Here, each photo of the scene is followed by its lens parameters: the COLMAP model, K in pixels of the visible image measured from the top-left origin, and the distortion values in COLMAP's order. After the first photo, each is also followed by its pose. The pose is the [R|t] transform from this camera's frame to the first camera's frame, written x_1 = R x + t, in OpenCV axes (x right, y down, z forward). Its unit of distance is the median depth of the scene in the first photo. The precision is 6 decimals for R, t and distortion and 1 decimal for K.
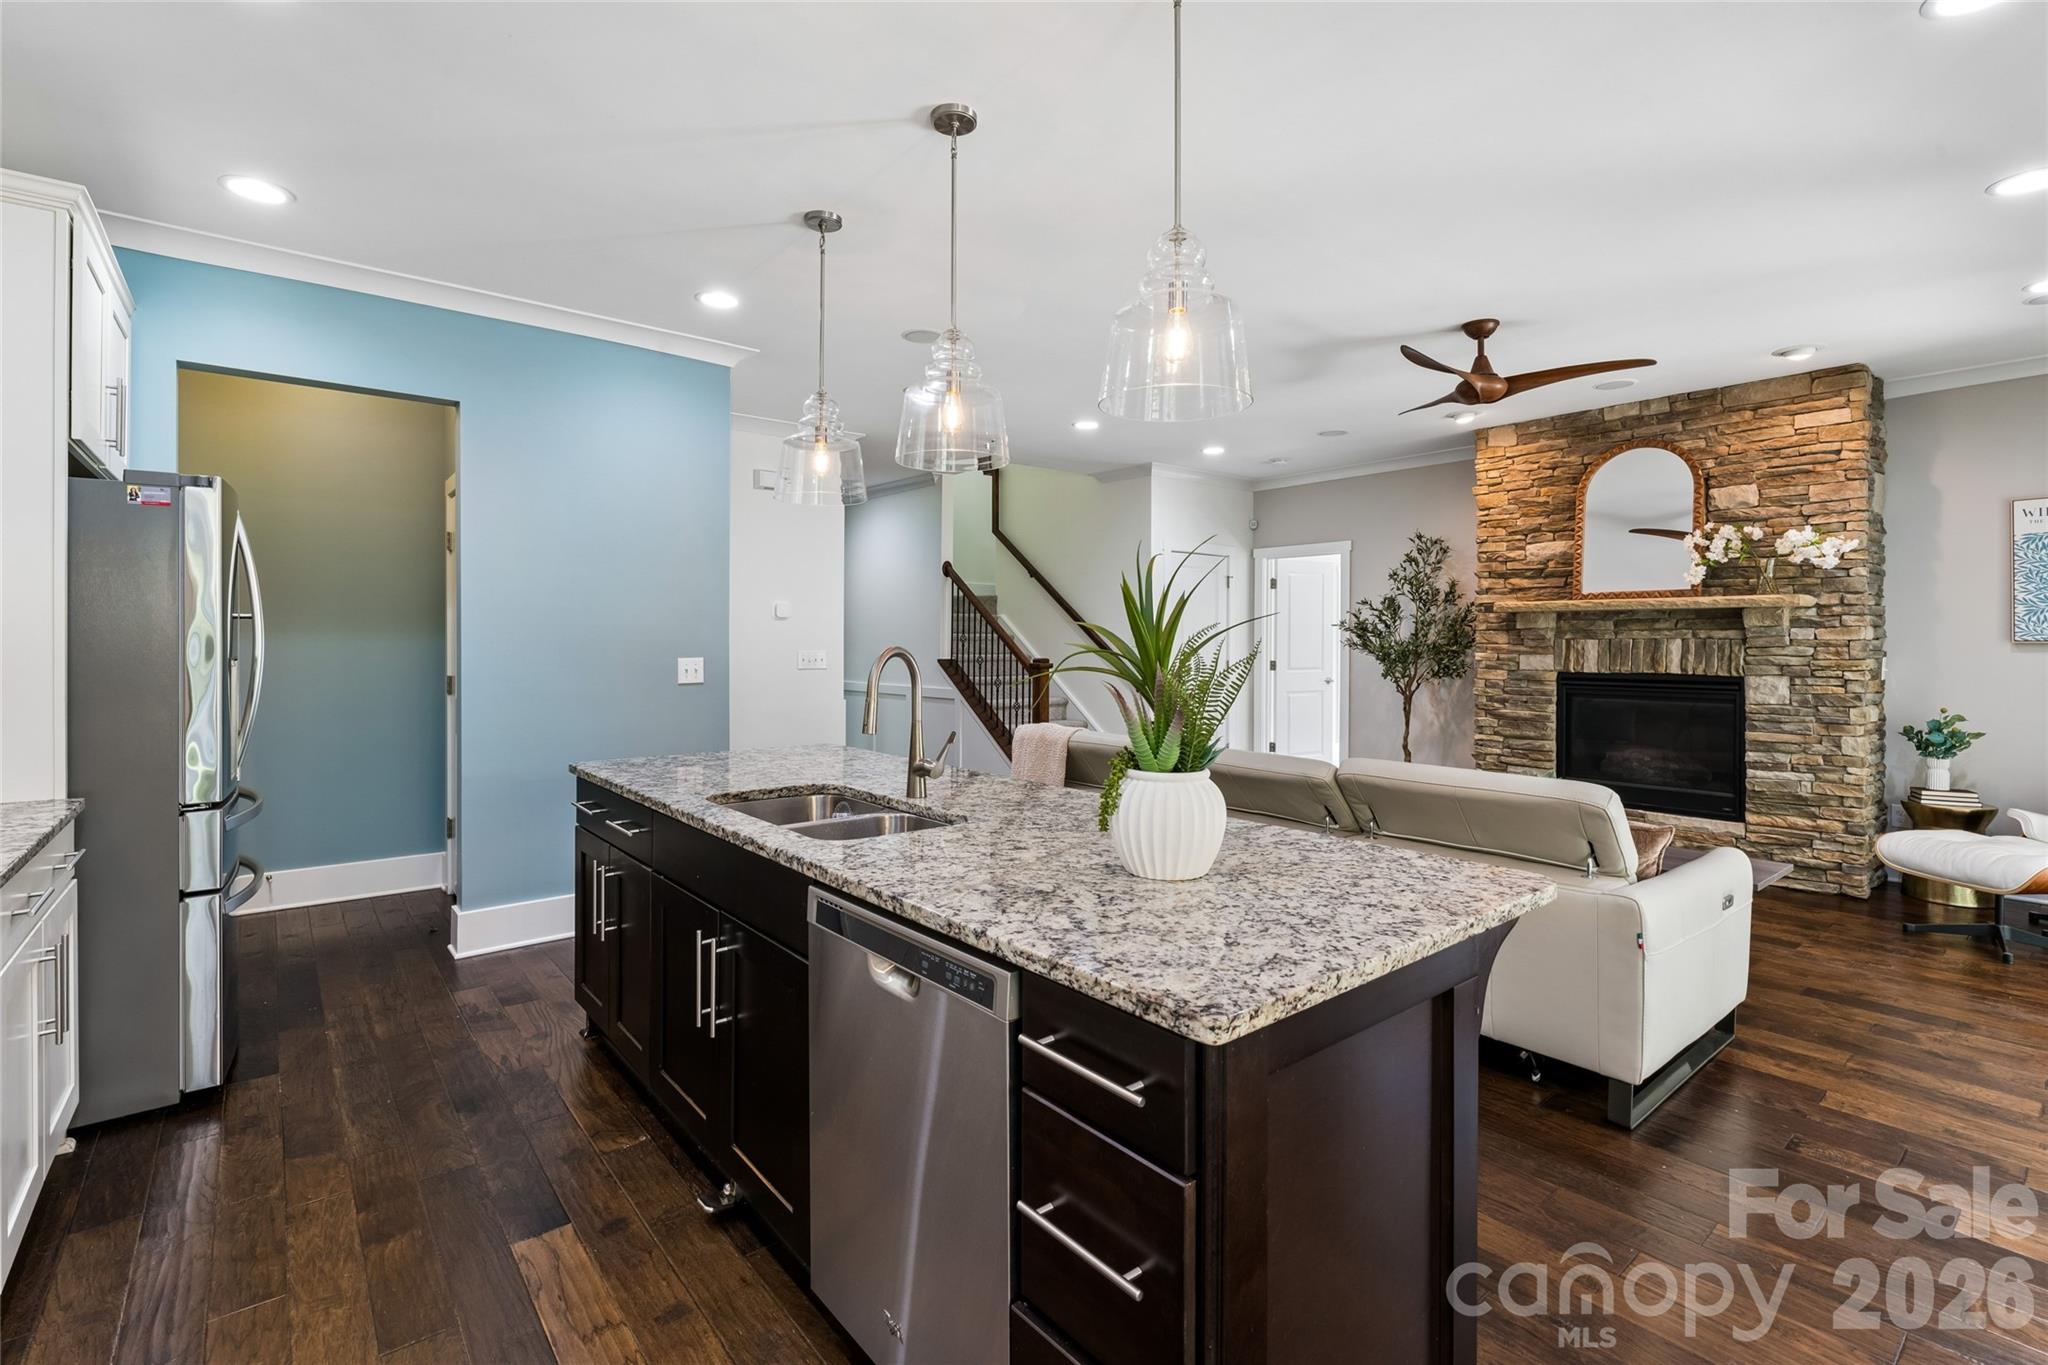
lens RADIAL K [[927.3, 0, 1003.0], [0, 927.3, 628.0], [0, 0, 1]] dist [0.000389, -0.000338]
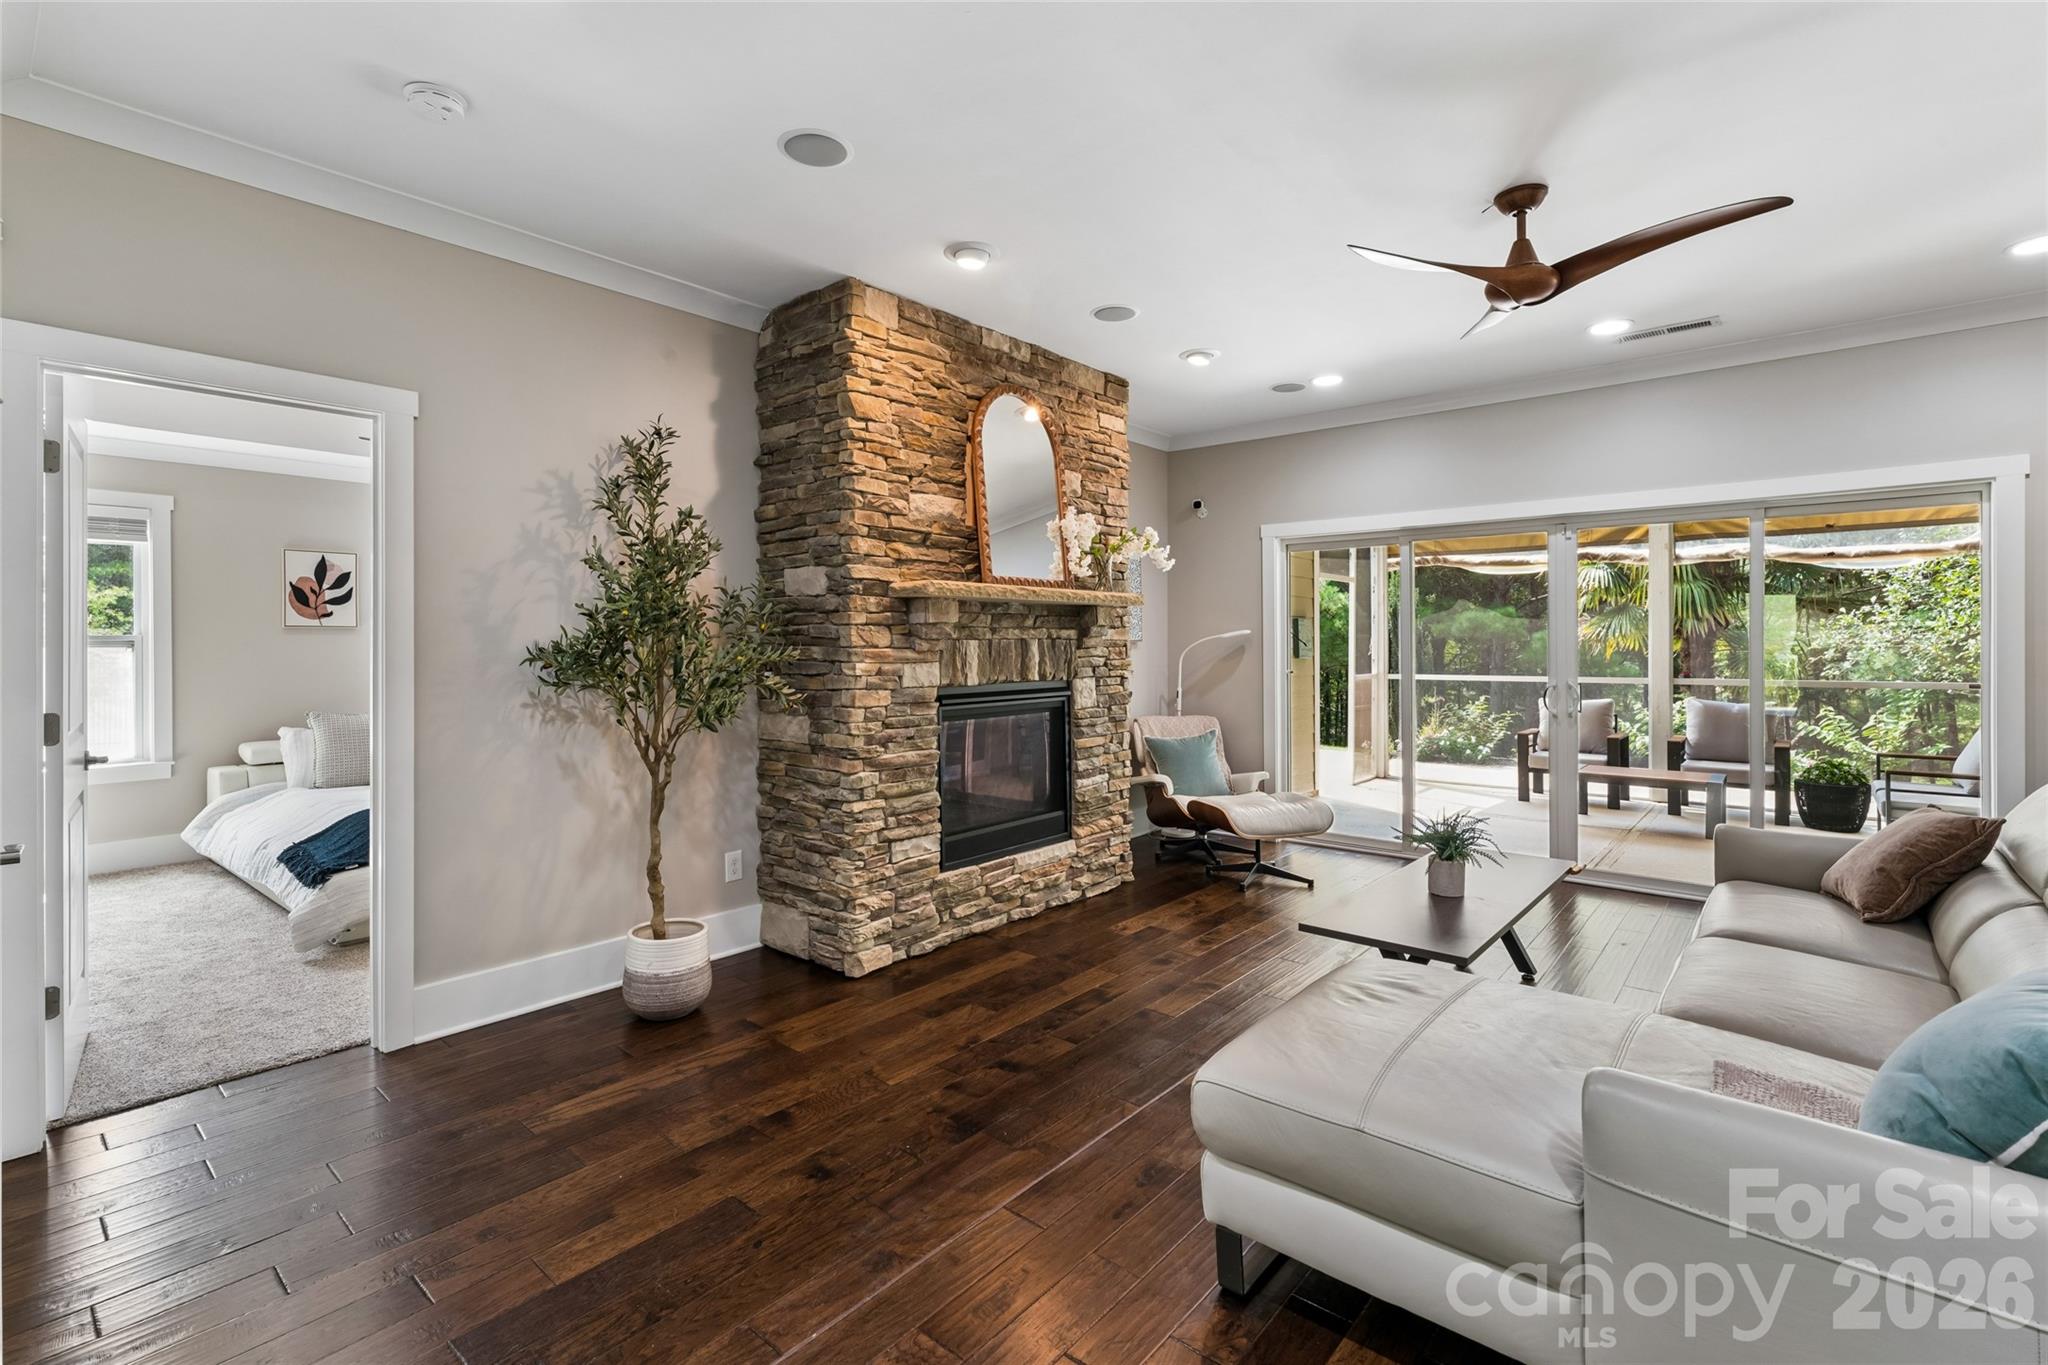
lens RADIAL K [[927.3, 0, 1014.3], [0, 927.3, 642.6], [0, 0, 1]] dist [0.000389, -0.000338]
pose [[-0.182252, 0.001479, 0.983251, -0.092544], [-0.006489, 0.999975, -0.002707, 0.017952], [-0.983230, -0.006874, -0.182238, 1.209626]]
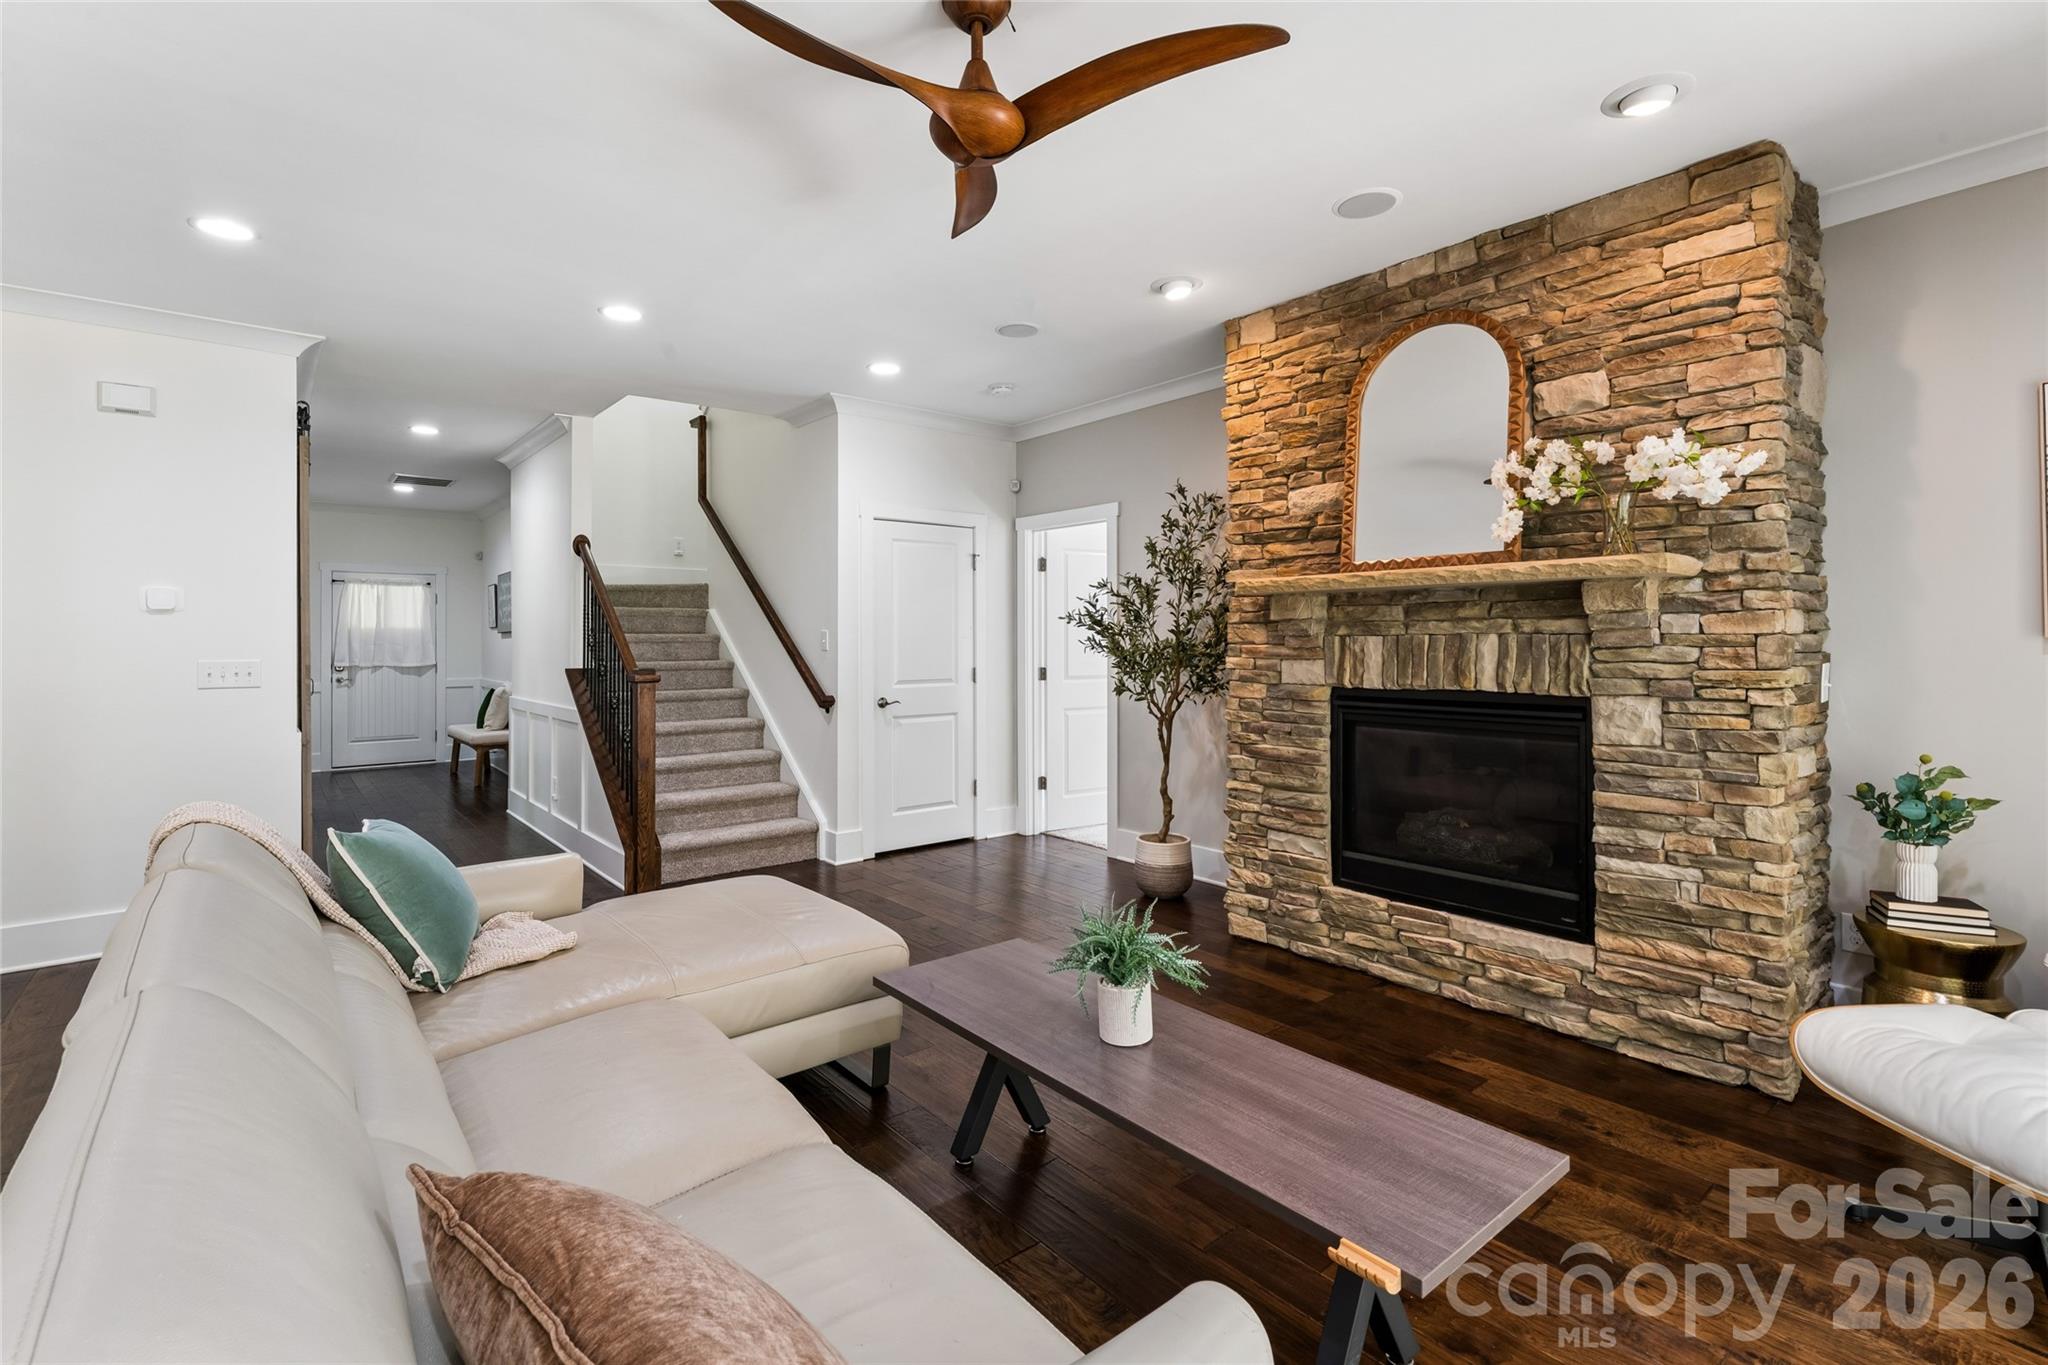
lens RADIAL K [[927.3, 0, 1011.0], [0, 927.3, 621.9], [0, 0, 1]] dist [0.000389, -0.000338]
pose [[0.999935, -0.007955, 0.008160, 0.420915], [0.008004, 0.999949, -0.006079, 0.005073], [-0.008112, 0.006144, 0.999948, 0.407664]]
